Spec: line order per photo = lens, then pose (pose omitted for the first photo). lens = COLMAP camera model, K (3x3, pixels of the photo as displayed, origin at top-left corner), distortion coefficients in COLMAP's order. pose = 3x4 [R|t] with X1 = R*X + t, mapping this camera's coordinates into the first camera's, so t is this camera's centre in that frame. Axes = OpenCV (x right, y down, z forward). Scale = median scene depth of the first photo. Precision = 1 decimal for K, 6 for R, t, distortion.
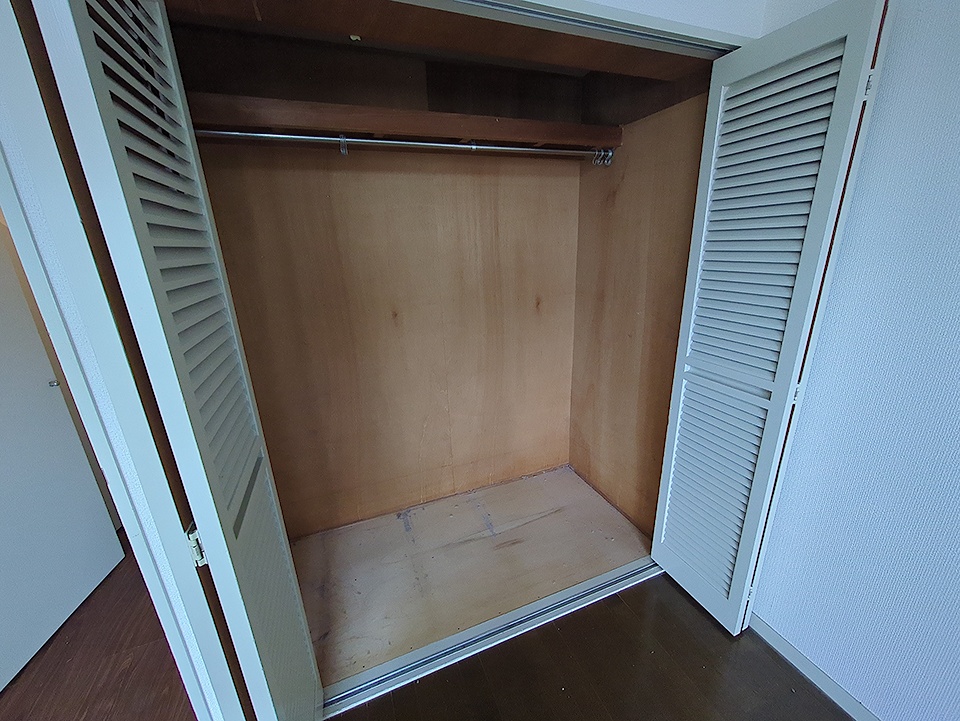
lens RADIAL K [[376.4, 0, 481.8], [0, 376.4, 360.8], [0, 0, 1]] dist [-0.003095, -0.000013]
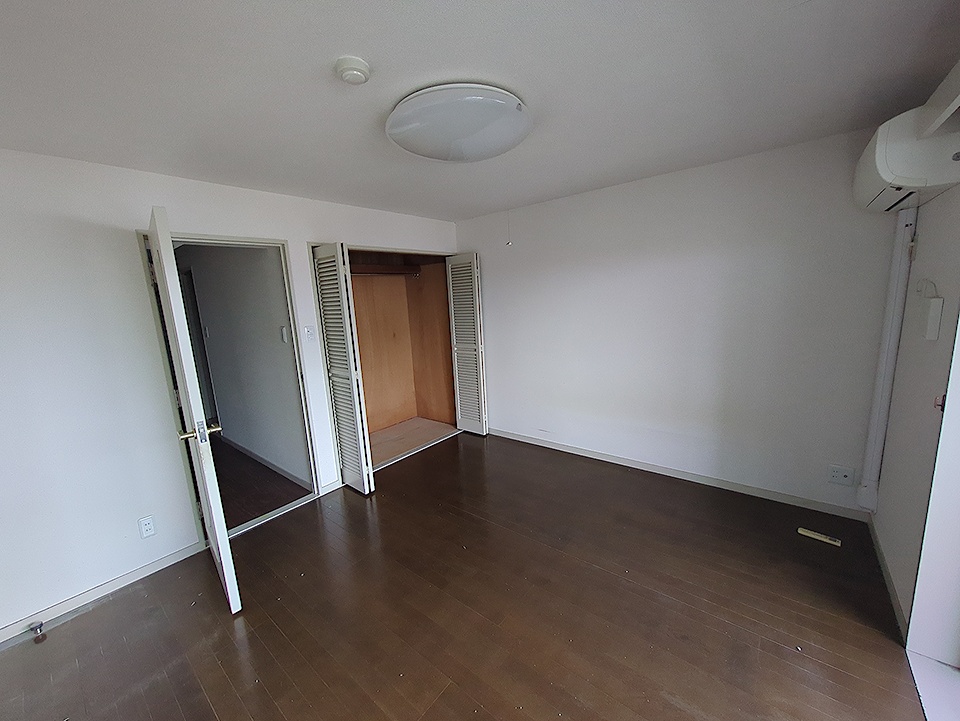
lens RADIAL K [[376.4, 0, 482.8], [0, 376.4, 360.1], [0, 0, 1]] dist [-0.003095, -0.000013]
pose [[0.872966, -0.097341, 0.477971, -0.460348], [0.167590, 0.980089, -0.106487, 0.307617], [-0.458088, 0.173062, 0.871897, -1.111501]]
